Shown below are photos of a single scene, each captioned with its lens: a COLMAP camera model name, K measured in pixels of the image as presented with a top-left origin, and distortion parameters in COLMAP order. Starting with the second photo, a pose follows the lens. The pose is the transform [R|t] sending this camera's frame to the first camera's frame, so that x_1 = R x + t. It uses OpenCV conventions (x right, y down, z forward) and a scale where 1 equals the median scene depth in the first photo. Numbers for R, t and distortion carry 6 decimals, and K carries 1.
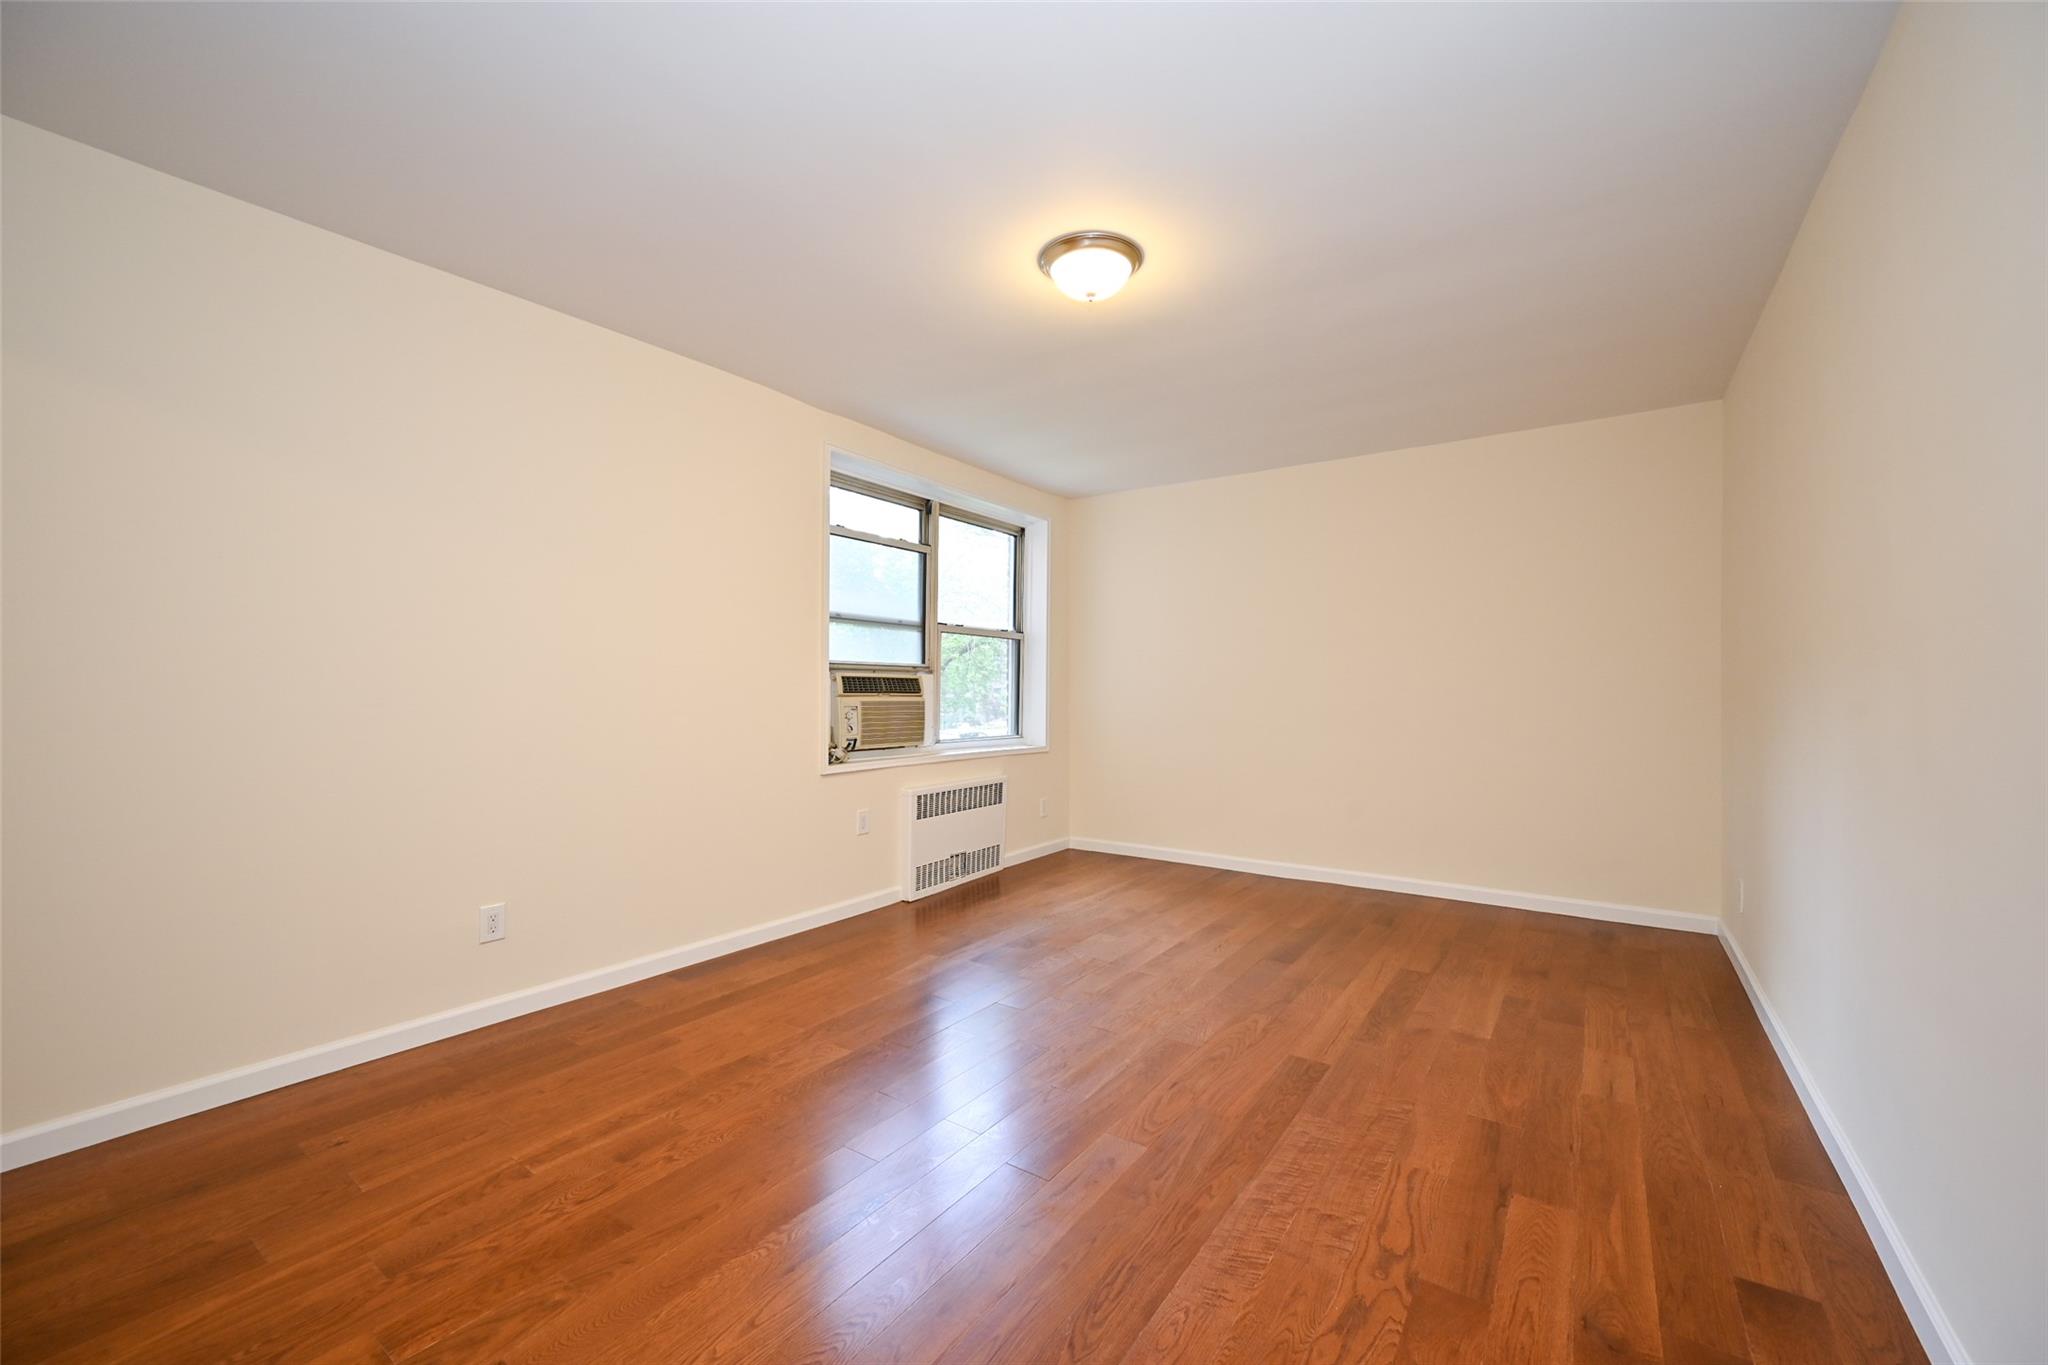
lens RADIAL K [[806.2, 0, 1031.4], [0, 806.2, 681.6], [0, 0, 1]] dist [-0.001205, -0.000214]
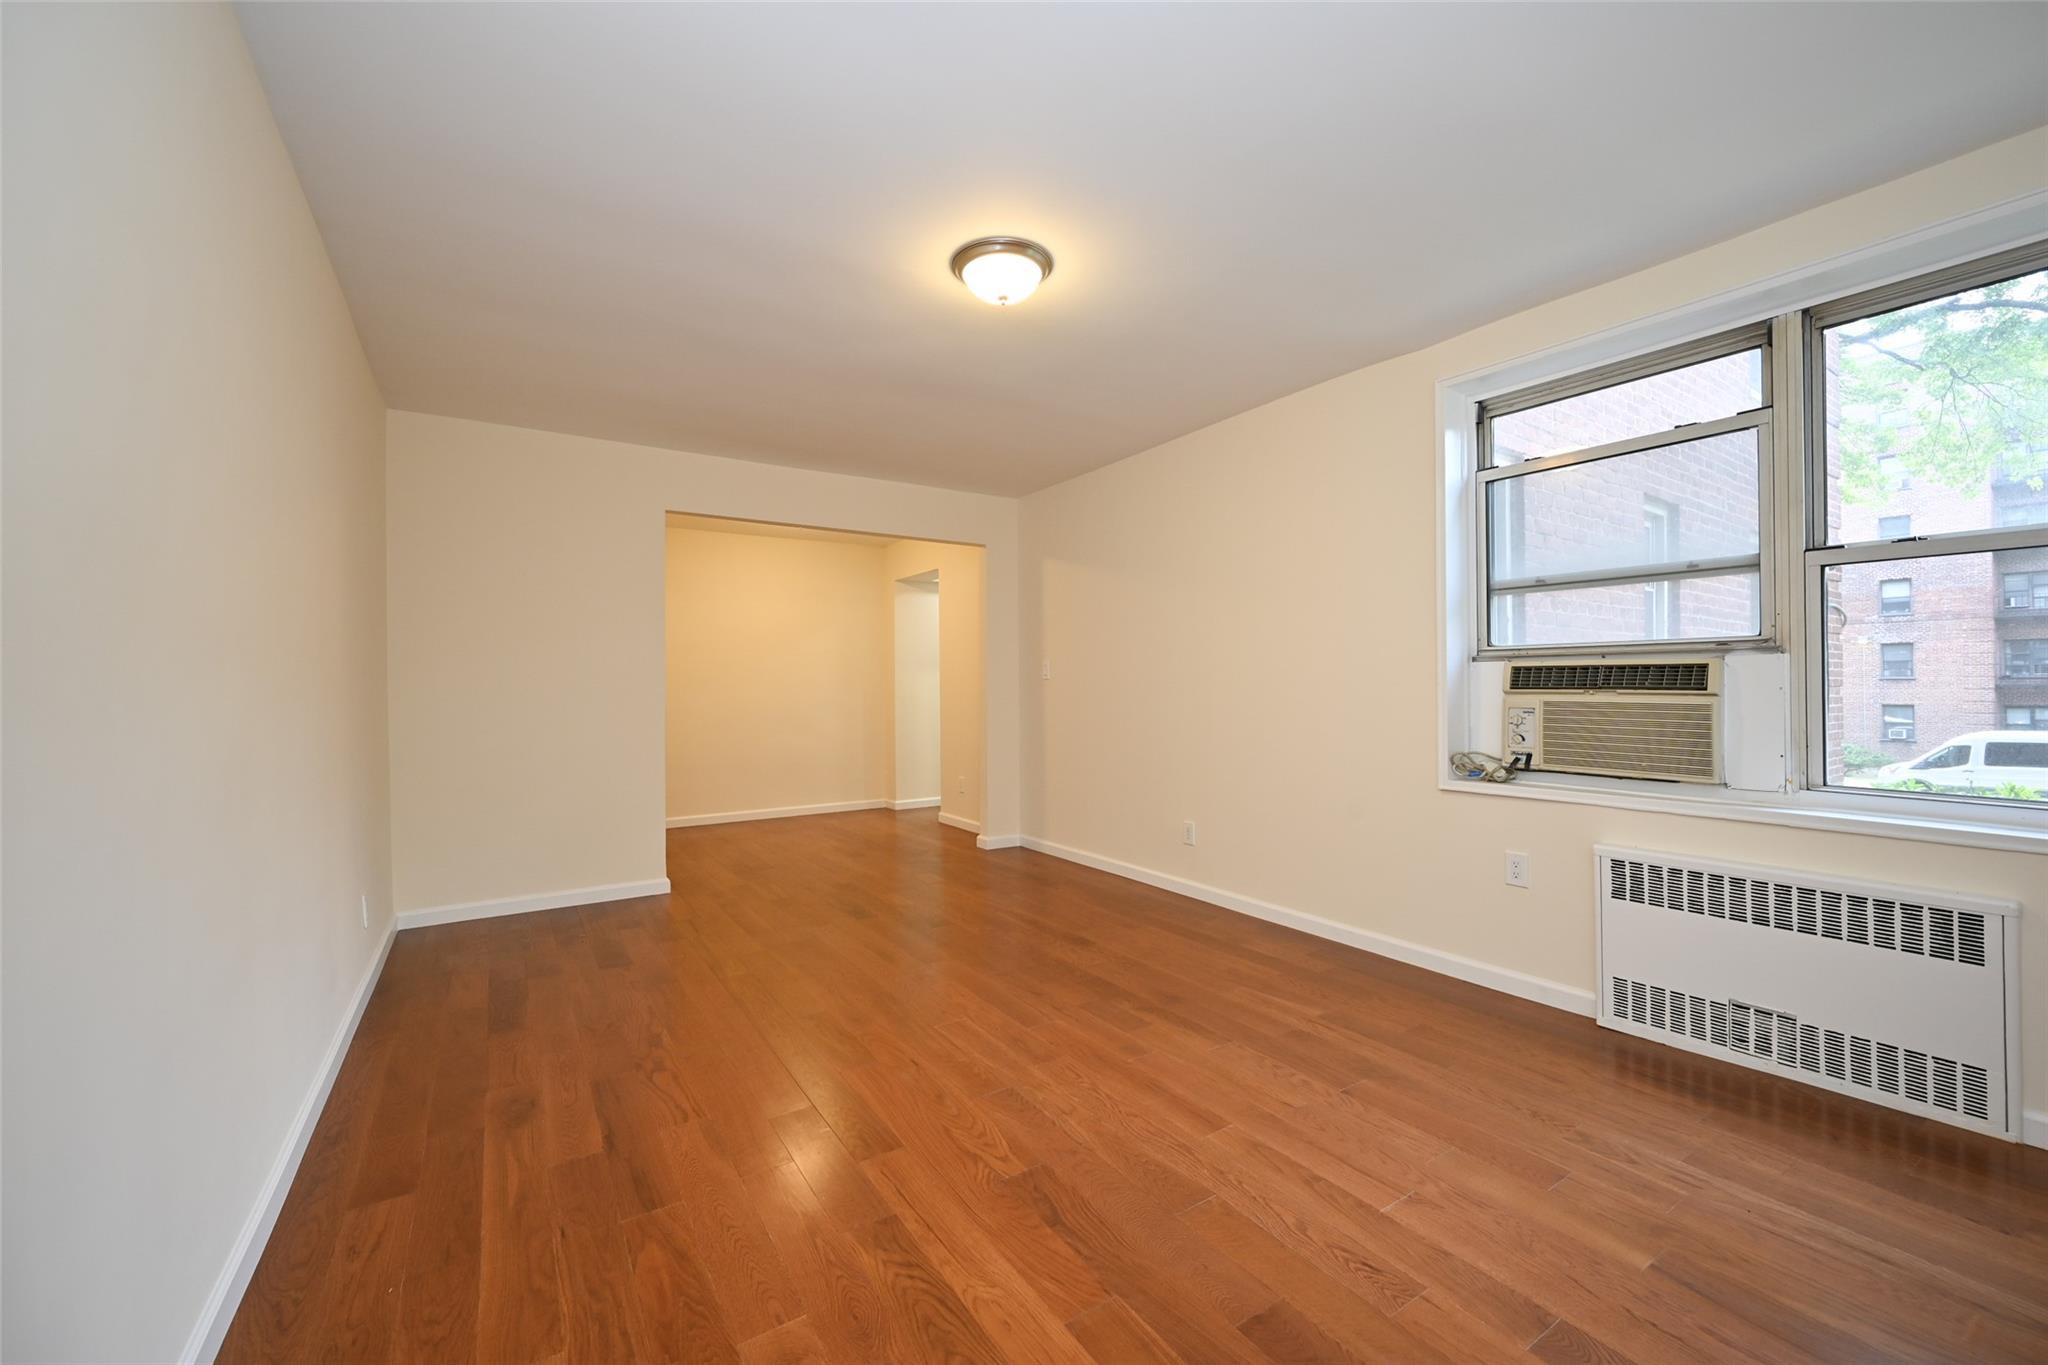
lens RADIAL K [[807.3, 0, 1025.5], [0, 807.3, 683.7], [0, 0, 1]] dist [0.001179, -0.000013]
pose [[-0.372602, -0.001902, -0.927989, 0.614535], [0.015574, 0.999844, -0.008302, 0.008254], [0.927861, -0.017545, -0.372514, 0.854644]]
